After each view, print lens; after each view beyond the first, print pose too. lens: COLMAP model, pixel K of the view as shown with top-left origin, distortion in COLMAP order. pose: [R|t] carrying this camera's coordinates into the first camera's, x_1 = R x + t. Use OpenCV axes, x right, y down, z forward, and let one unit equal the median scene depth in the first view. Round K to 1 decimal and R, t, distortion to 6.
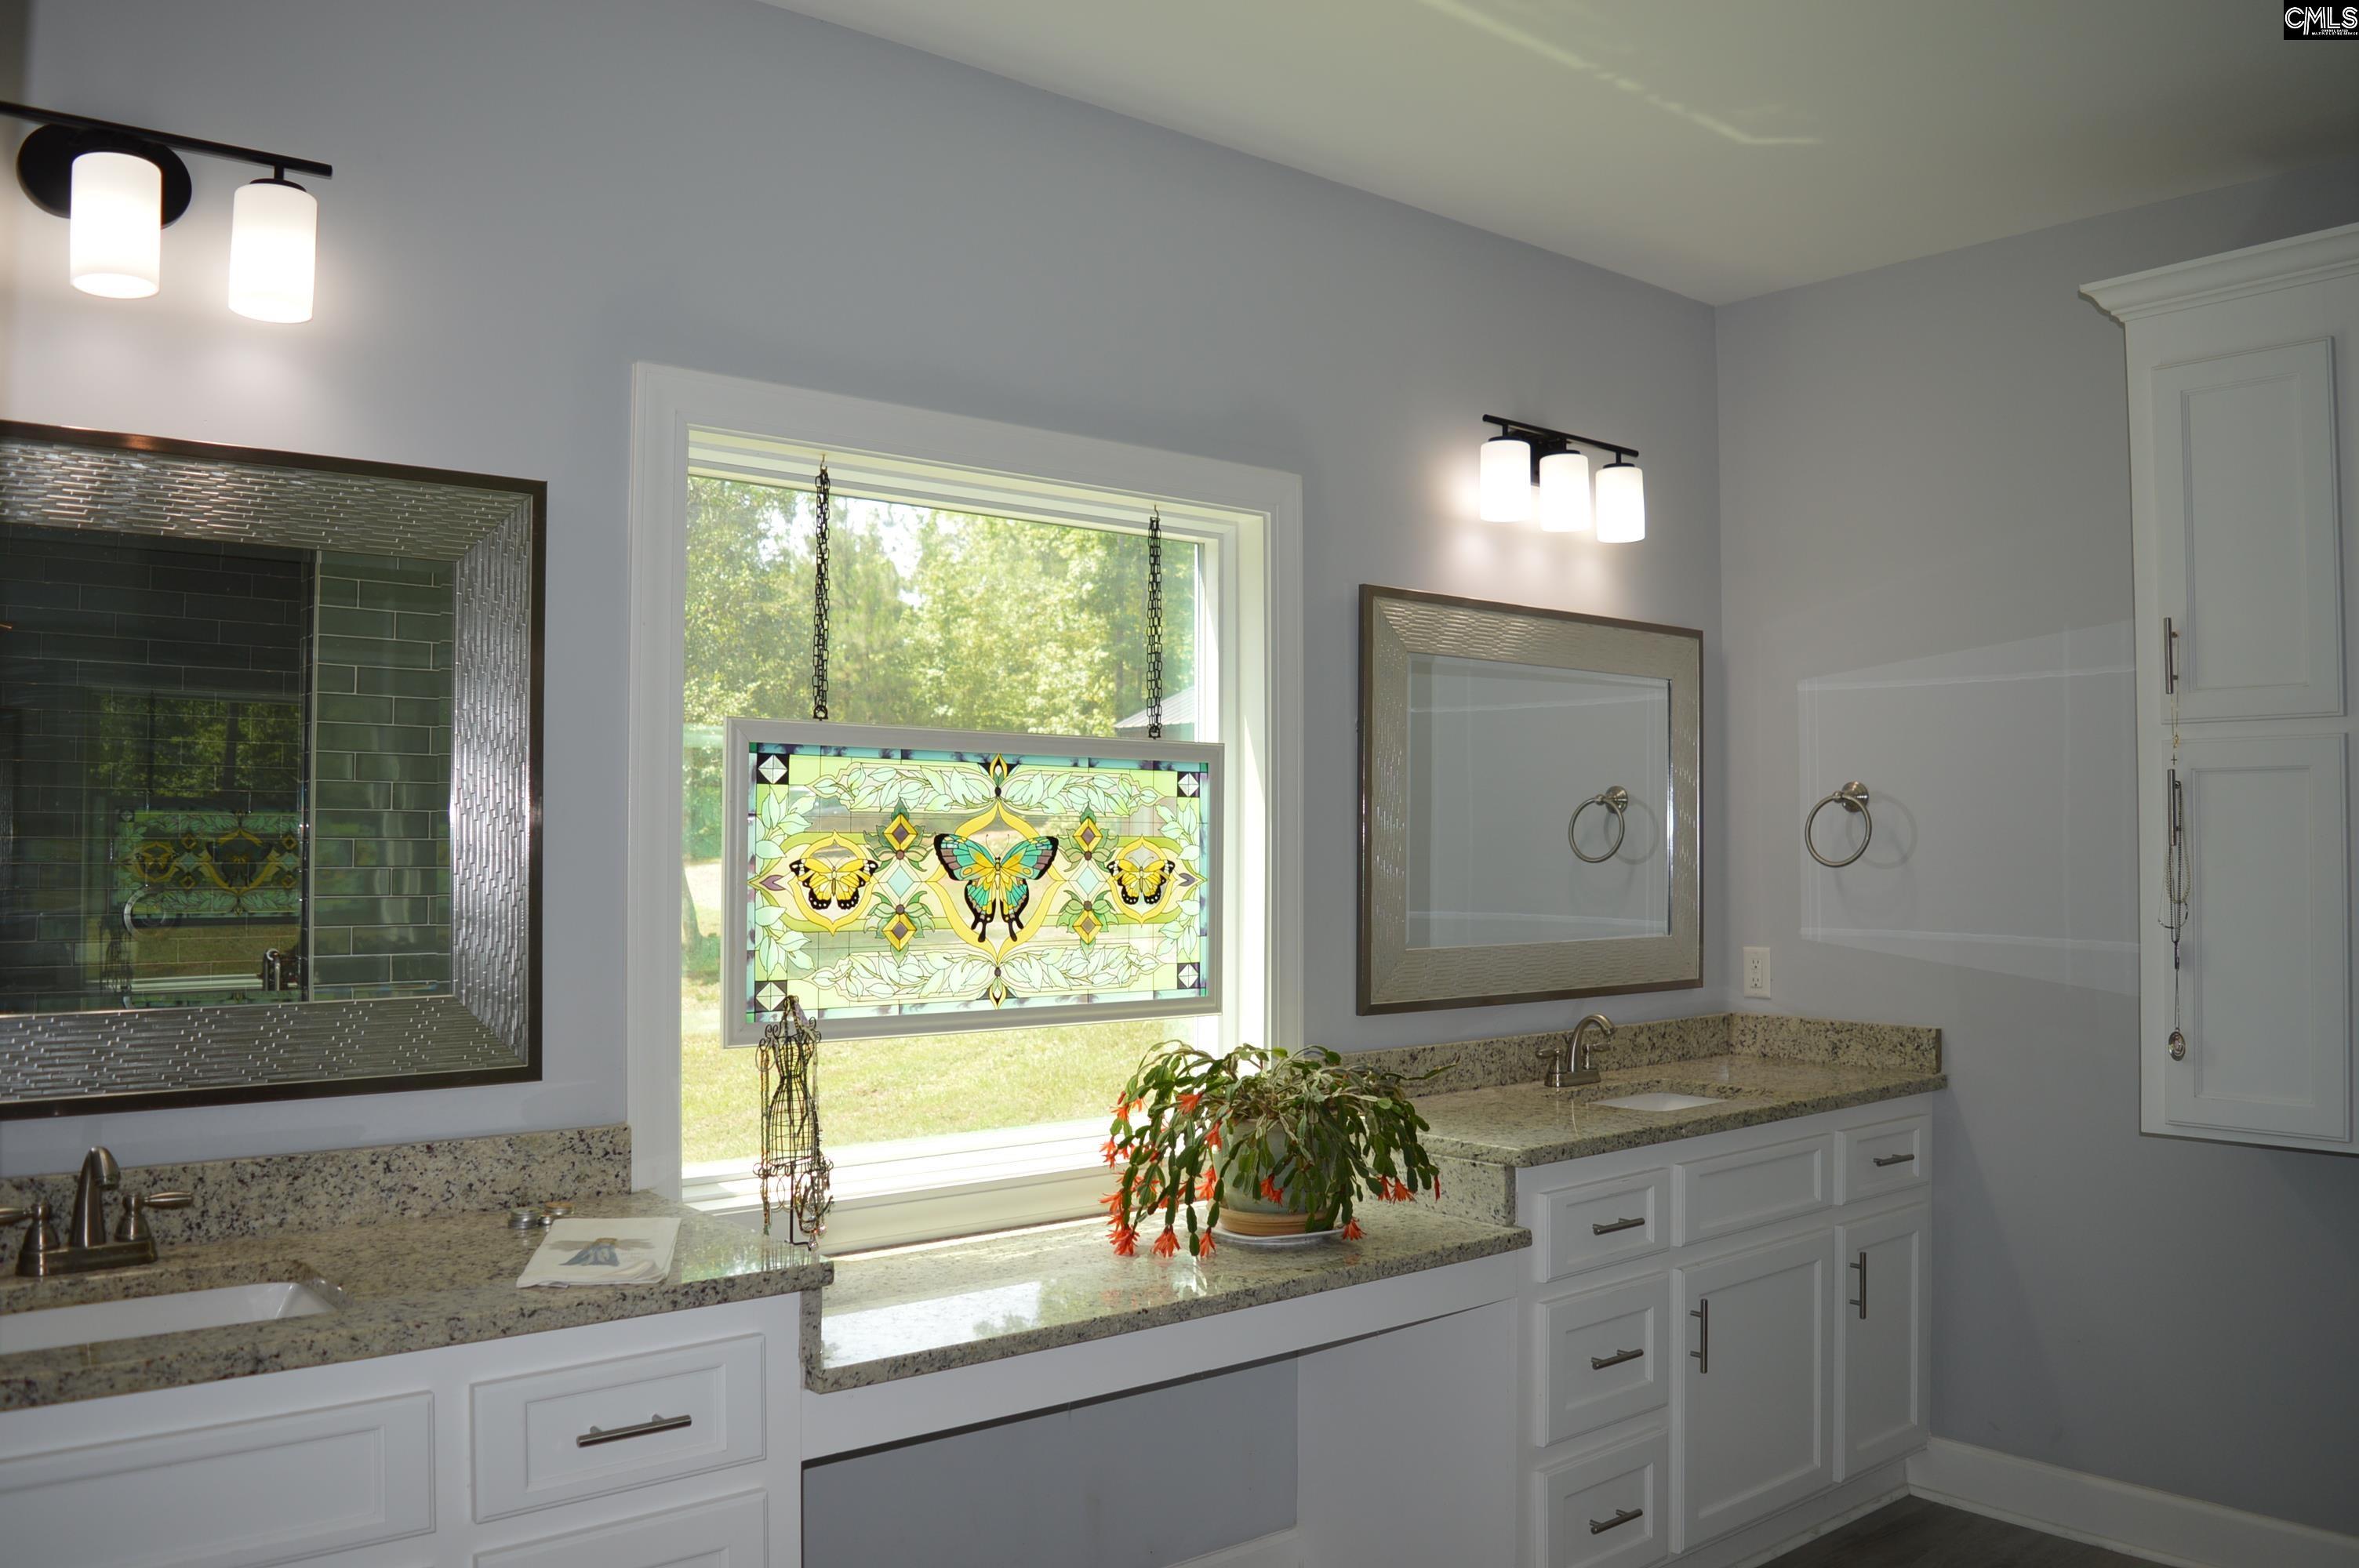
lens RADIAL K [[1856.4, 0, 1184.2], [0, 1856.4, 778.1], [0, 0, 1]] dist [-0.089055, 0.014609]
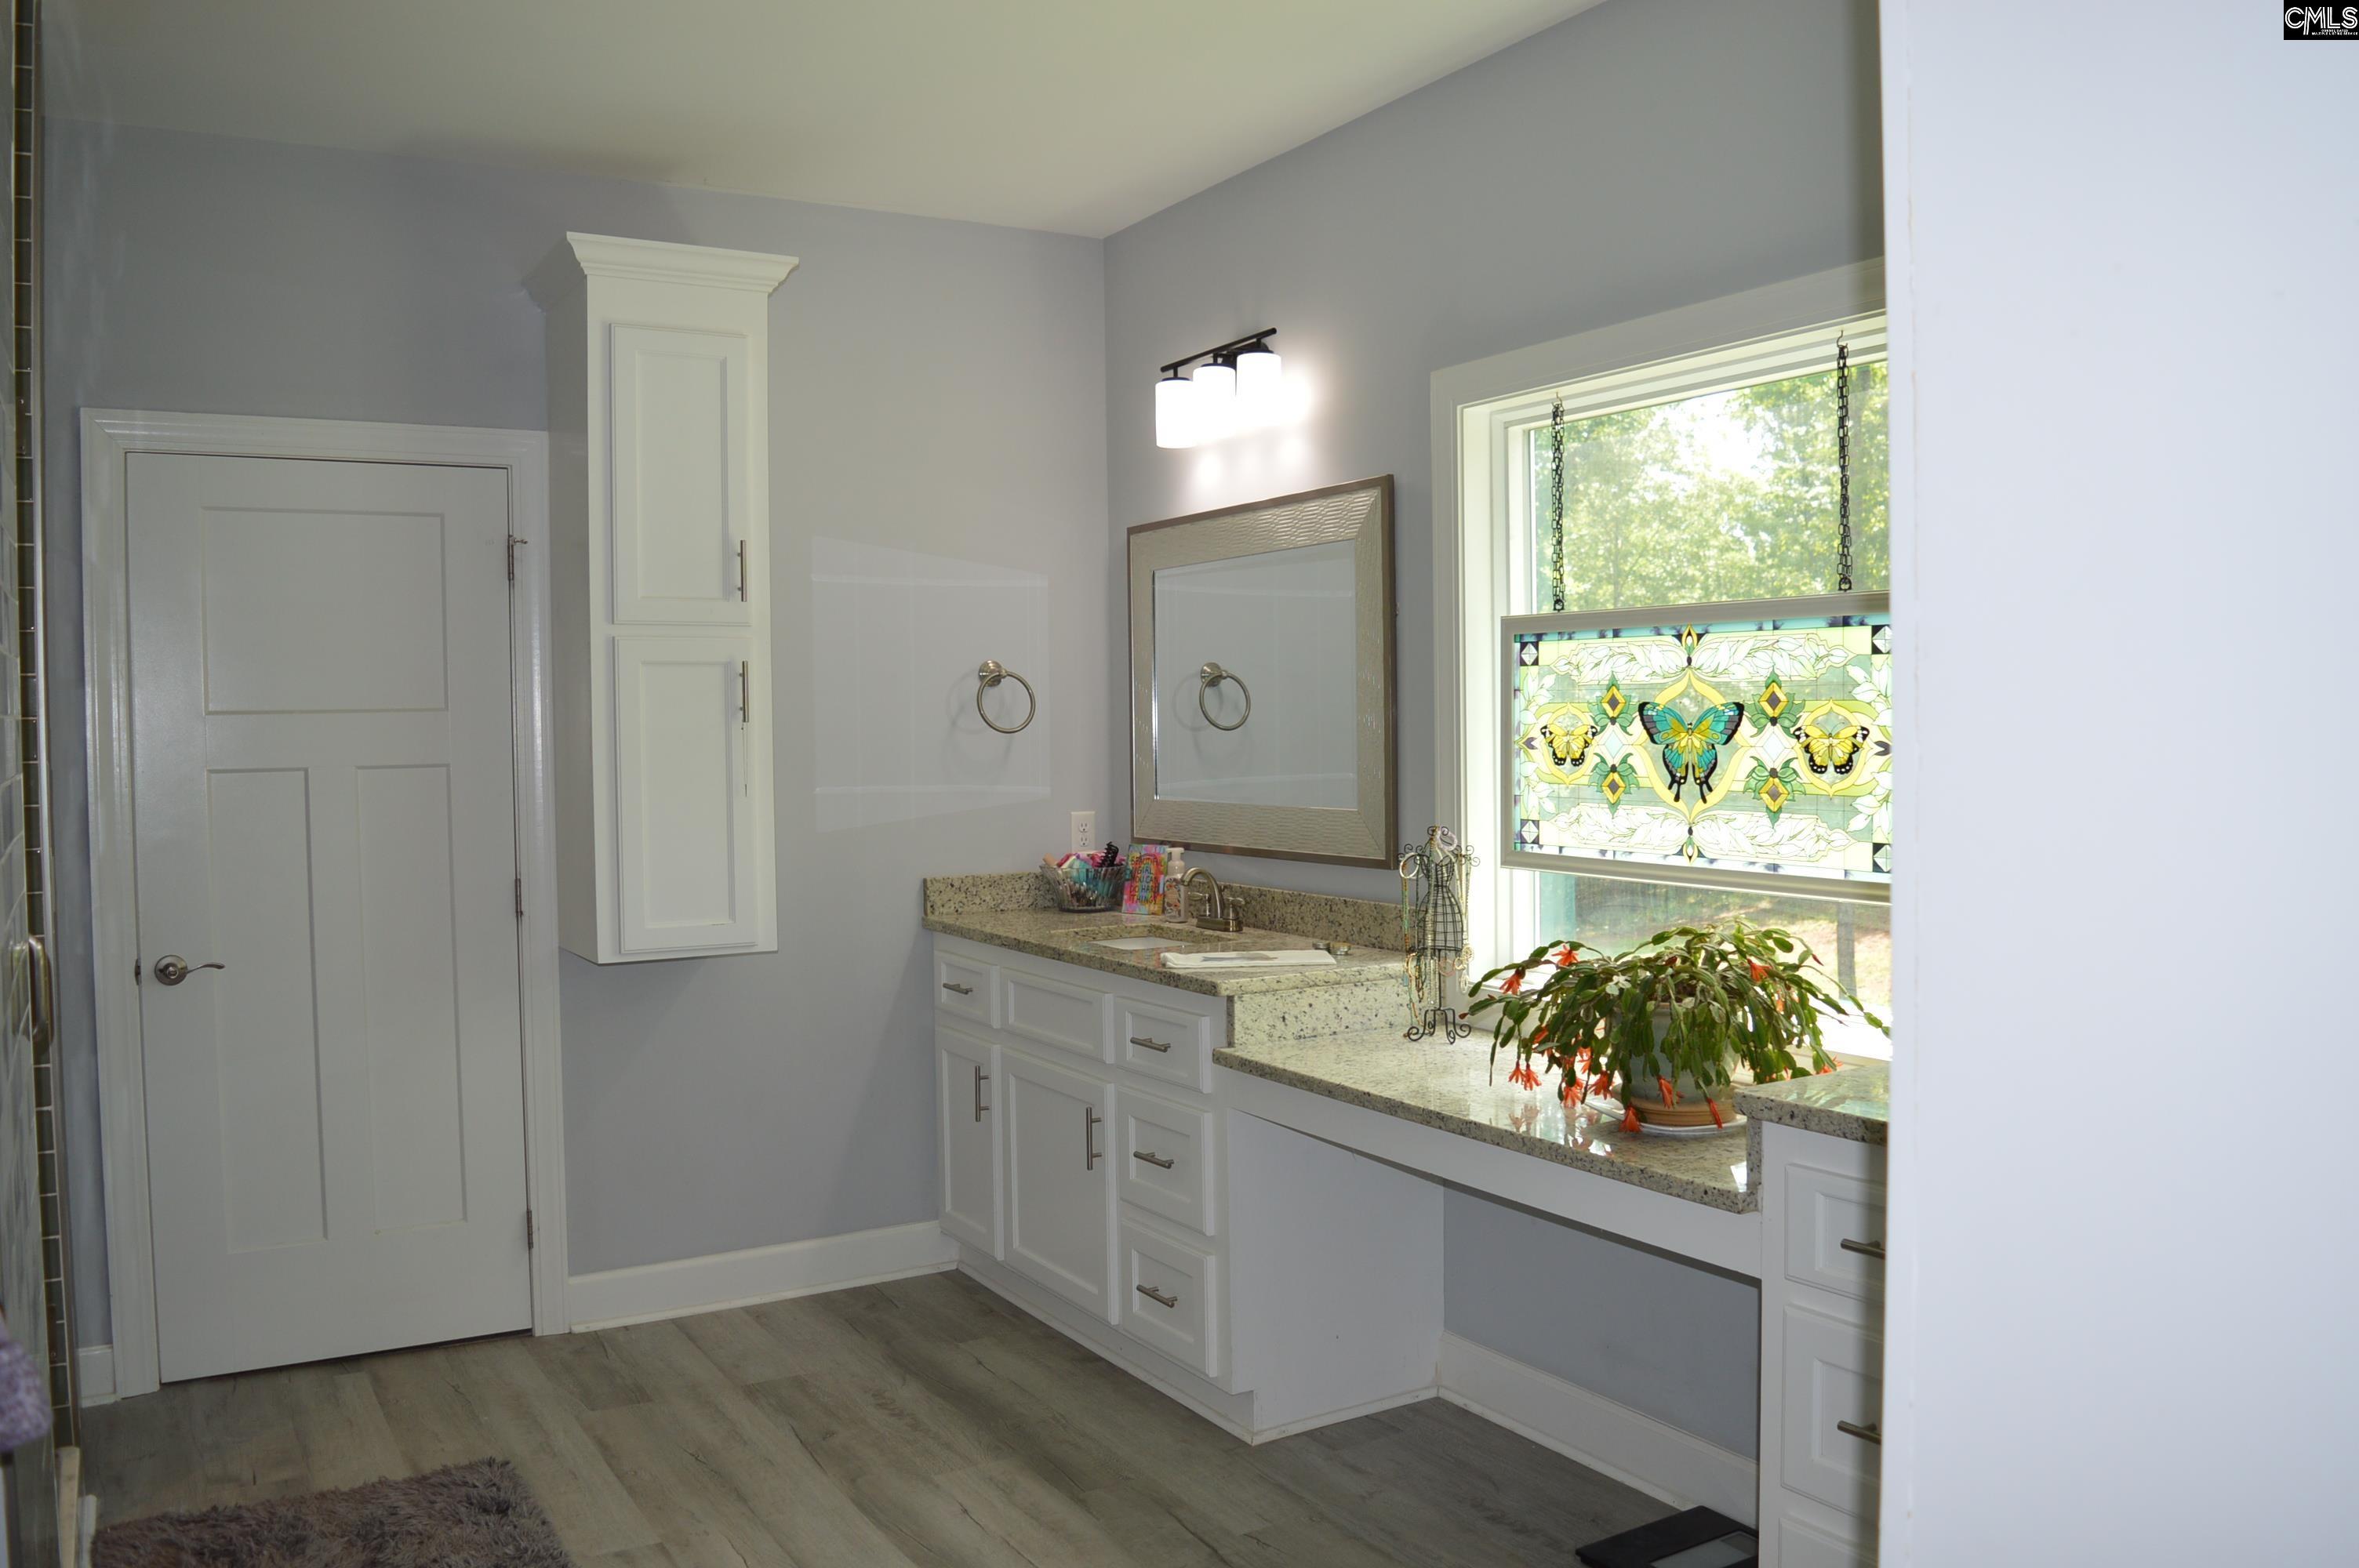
lens RADIAL K [[1856.4, 0, 1184.2], [0, 1856.4, 778.1], [0, 0, 1]] dist [-0.089055, 0.014609]
pose [[-0.148223, 0.028824, -0.988534, 0.983505], [0.043069, 0.998815, 0.022666, 0.037960], [0.988016, -0.039215, -0.149289, 0.872766]]
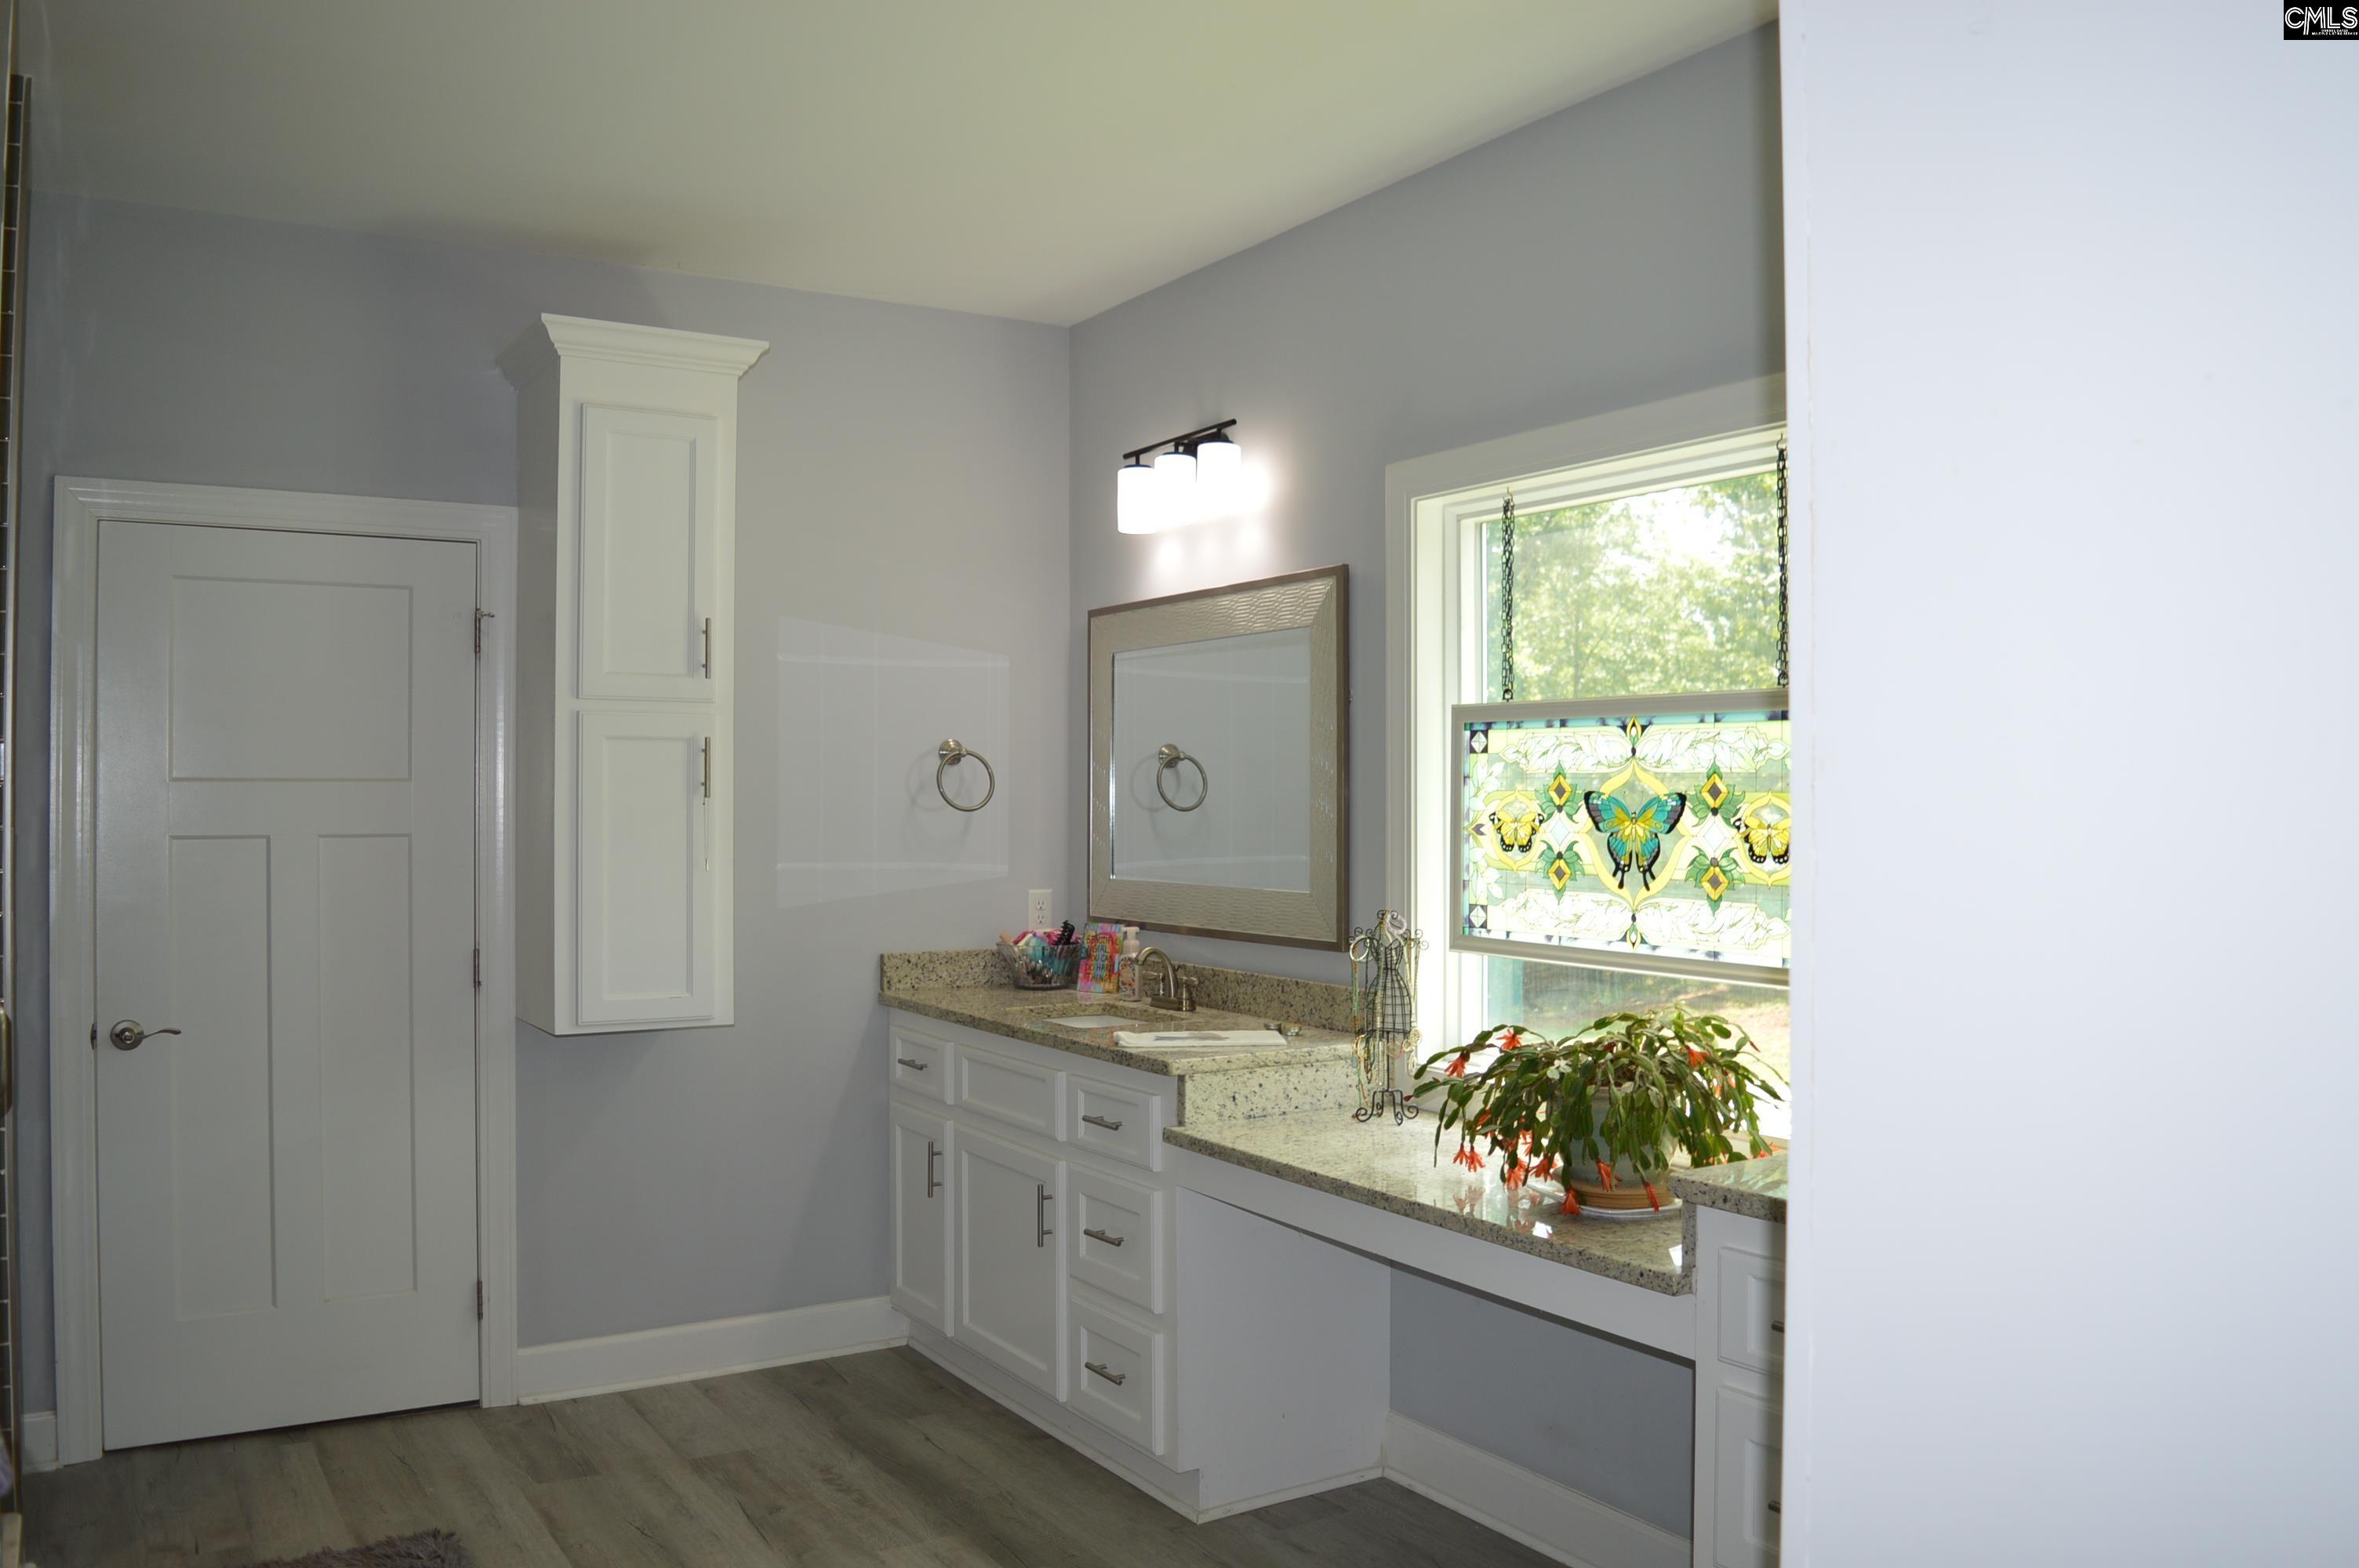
lens RADIAL K [[1856.4, 0, 1184.2], [0, 1856.4, 778.1], [0, 0, 1]] dist [-0.089055, 0.014609]
pose [[-0.128419, -0.013134, -0.991633, 1.002088], [0.029447, 0.999421, -0.017050, 0.033625], [0.991283, -0.031390, -0.127958, 0.880428]]
